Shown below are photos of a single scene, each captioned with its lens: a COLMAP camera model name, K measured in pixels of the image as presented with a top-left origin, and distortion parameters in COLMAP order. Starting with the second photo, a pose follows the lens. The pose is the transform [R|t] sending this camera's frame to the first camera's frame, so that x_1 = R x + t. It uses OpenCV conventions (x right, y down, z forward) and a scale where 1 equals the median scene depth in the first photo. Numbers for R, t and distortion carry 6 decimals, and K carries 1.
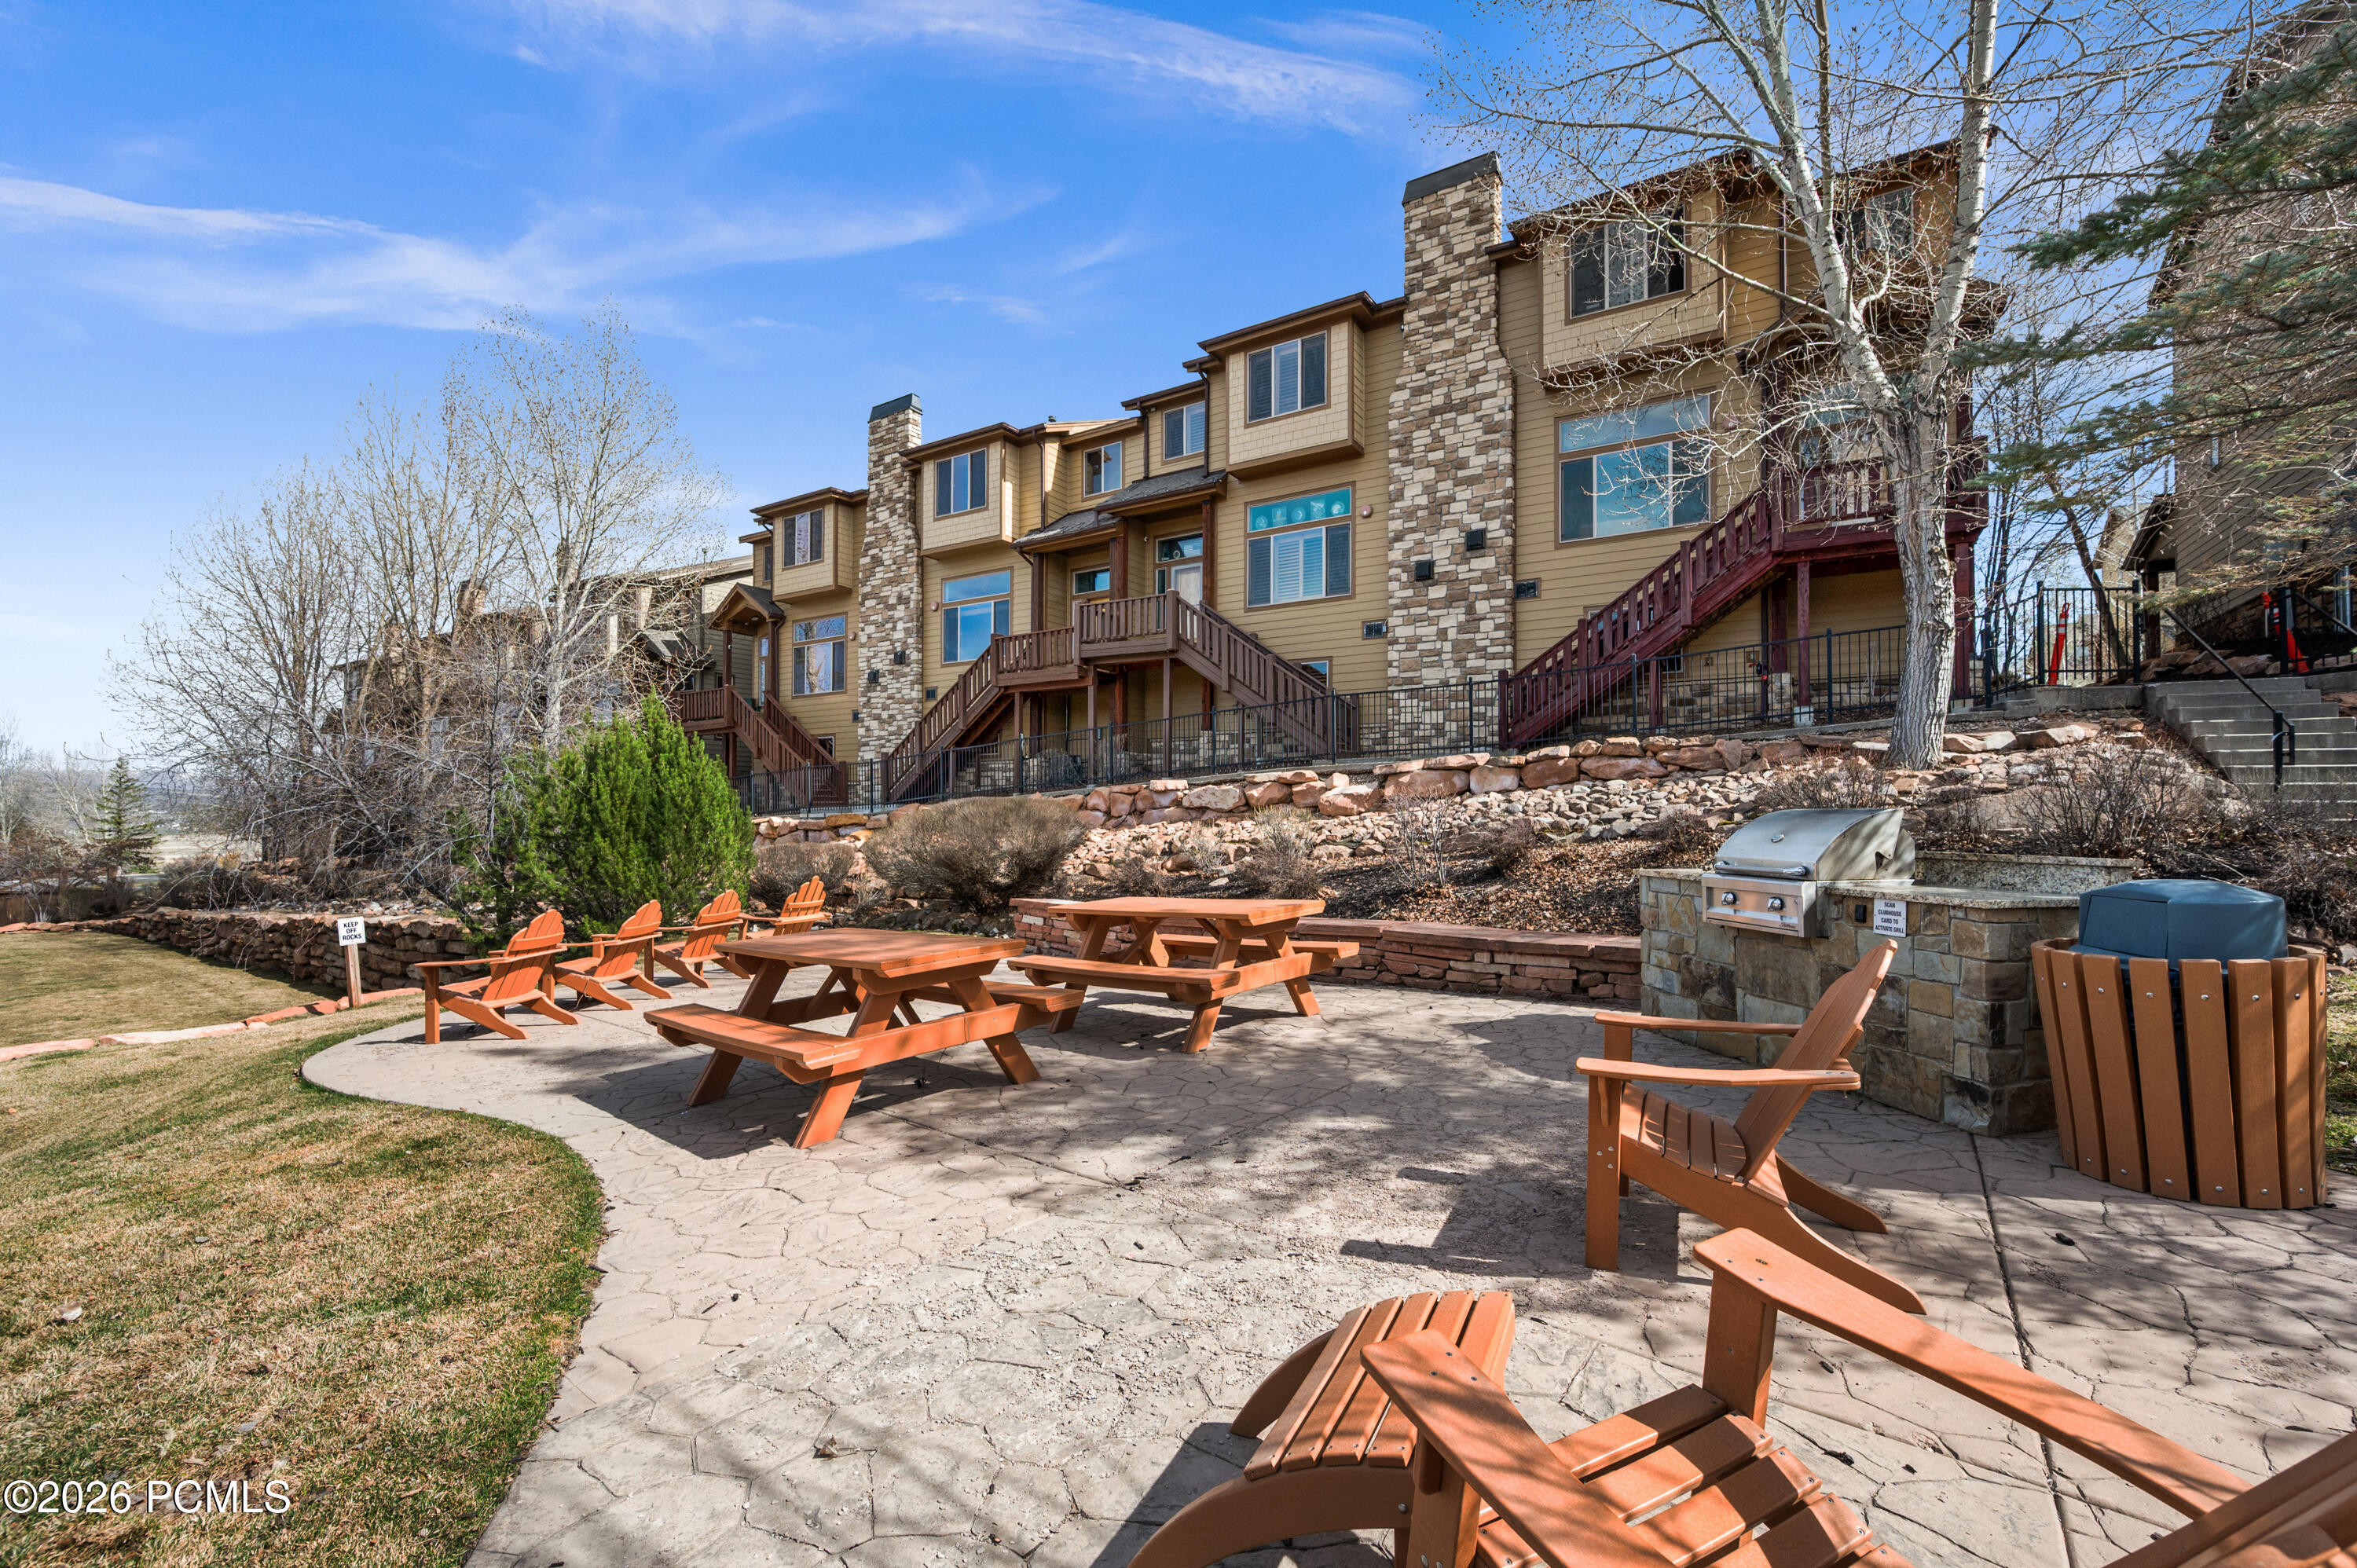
lens RADIAL K [[949.5, 0, 1183.0], [0, 949.5, 797.3], [0, 0, 1]] dist [-0.004422, 0.000718]
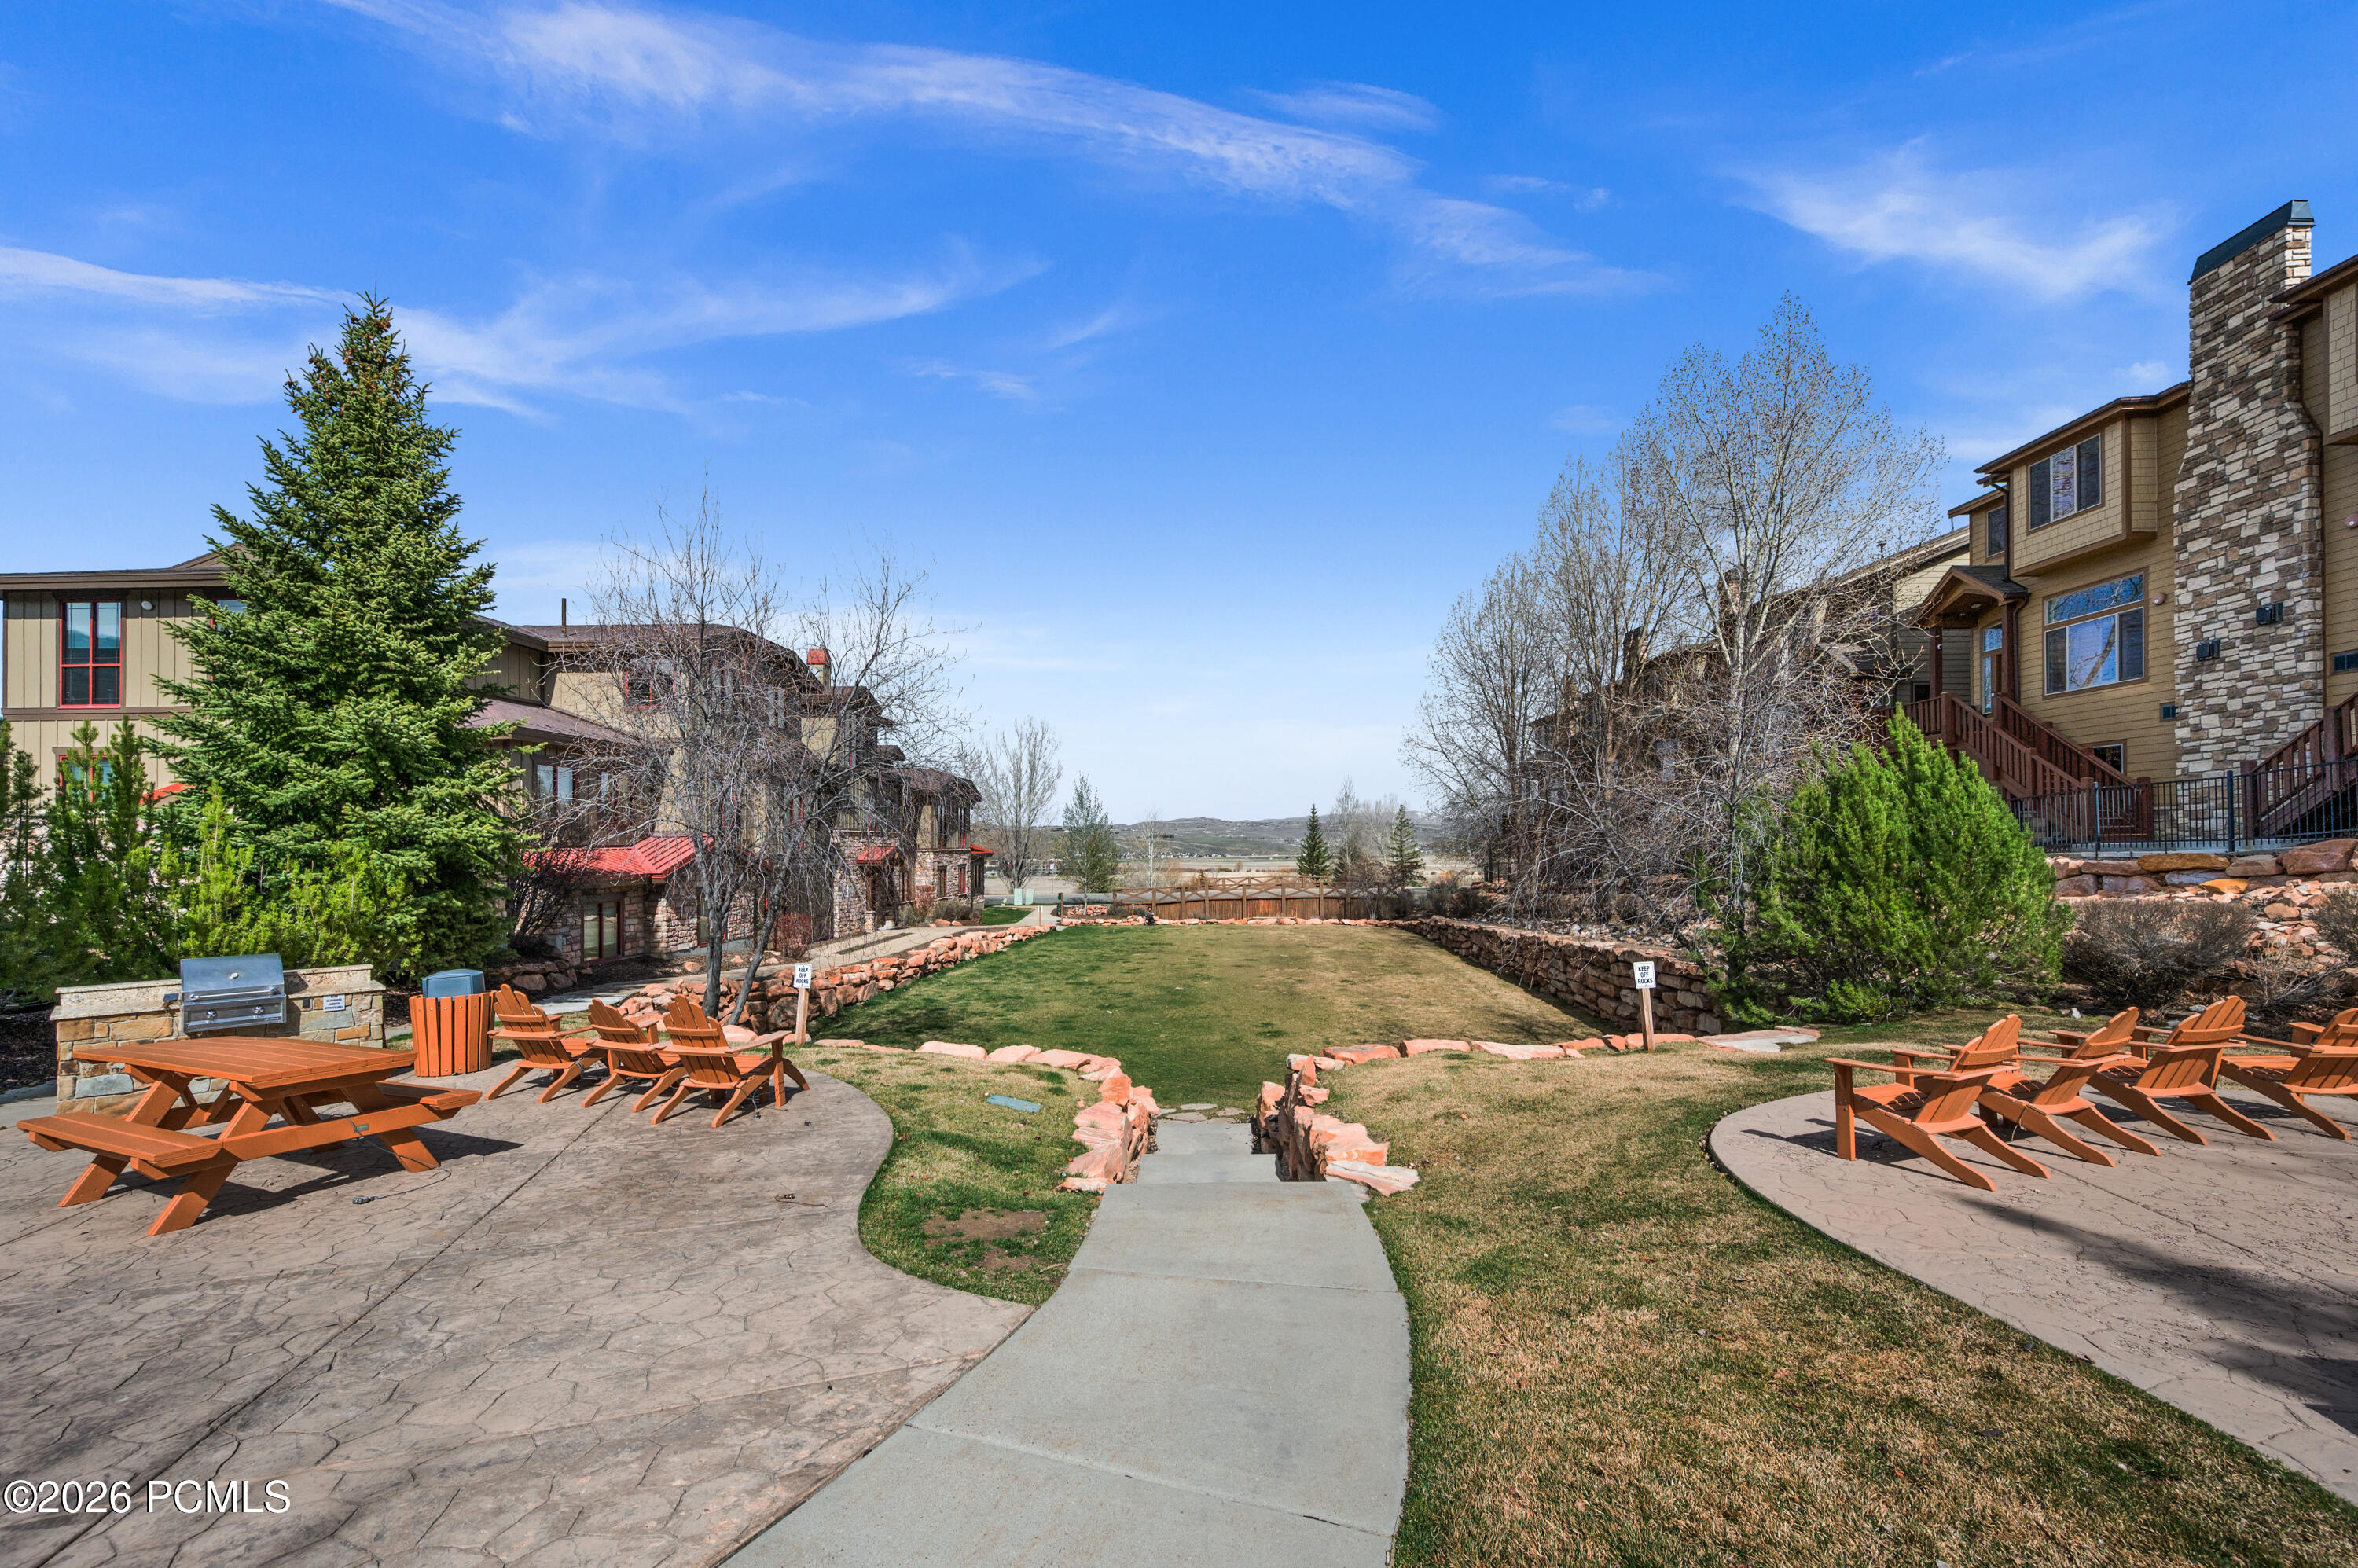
lens RADIAL K [[949.9, 0, 1183.5], [0, 949.9, 797.3], [0, 0, 1]] dist [-0.004422, 0.000718]
pose [[0.493868, -0.040900, -0.868574, -0.106025], [0.017595, 0.999159, -0.037045, -0.010192], [0.869359, 0.003013, 0.494172, 0.028208]]
